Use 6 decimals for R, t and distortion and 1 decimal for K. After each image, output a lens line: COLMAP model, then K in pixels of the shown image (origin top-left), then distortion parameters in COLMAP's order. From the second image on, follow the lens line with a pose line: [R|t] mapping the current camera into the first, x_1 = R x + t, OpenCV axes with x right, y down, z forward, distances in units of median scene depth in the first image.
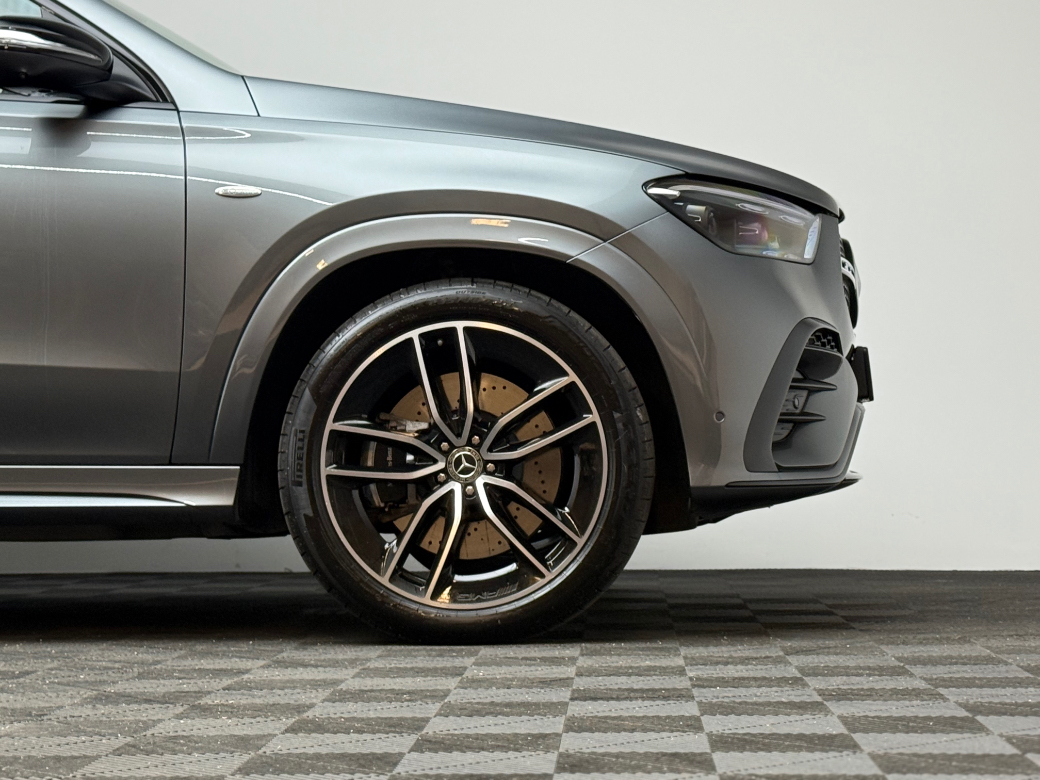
lens RADIAL K [[2176.6, 0, 519.5], [0, 2176.6, 392.5], [0, 0, 1]] dist [0.130652, 0.000000]
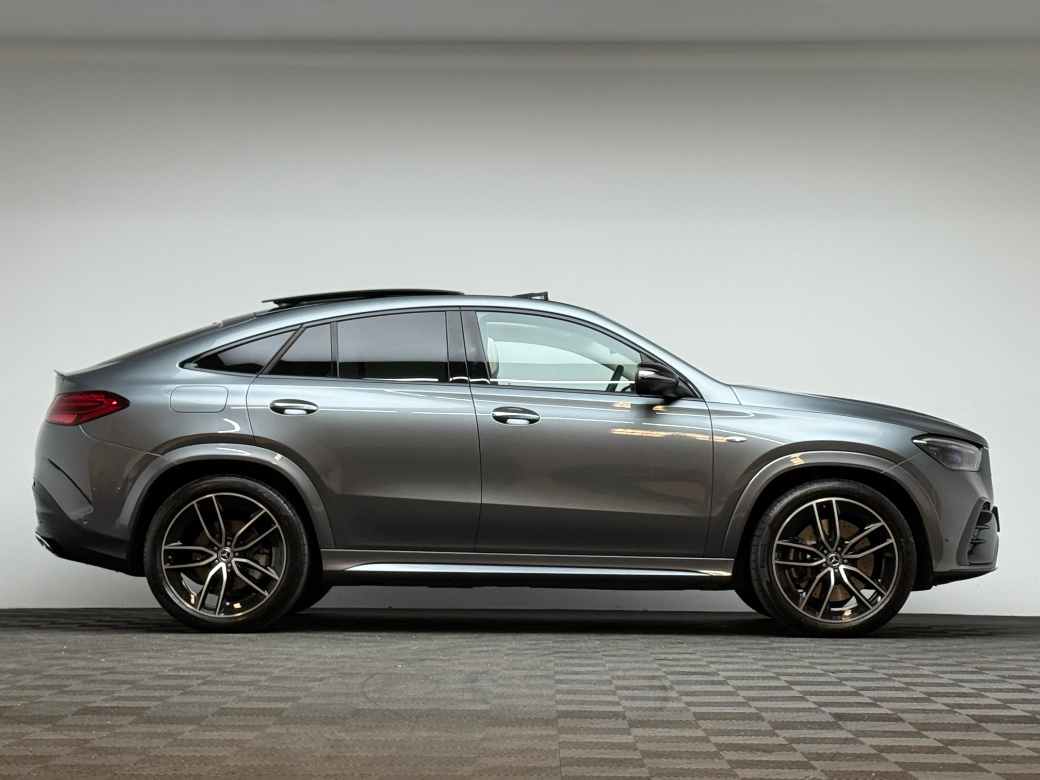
lens RADIAL K [[2176.6, 0, 520.2], [0, 2176.6, 387.9], [0, 0, 1]] dist [0.130652, 0.000000]
pose [[0.999244, 0.017250, 0.034854, -0.439586], [-0.016322, 0.999509, -0.026735, -0.081302], [-0.035298, 0.026146, 0.999035, -1.296132]]
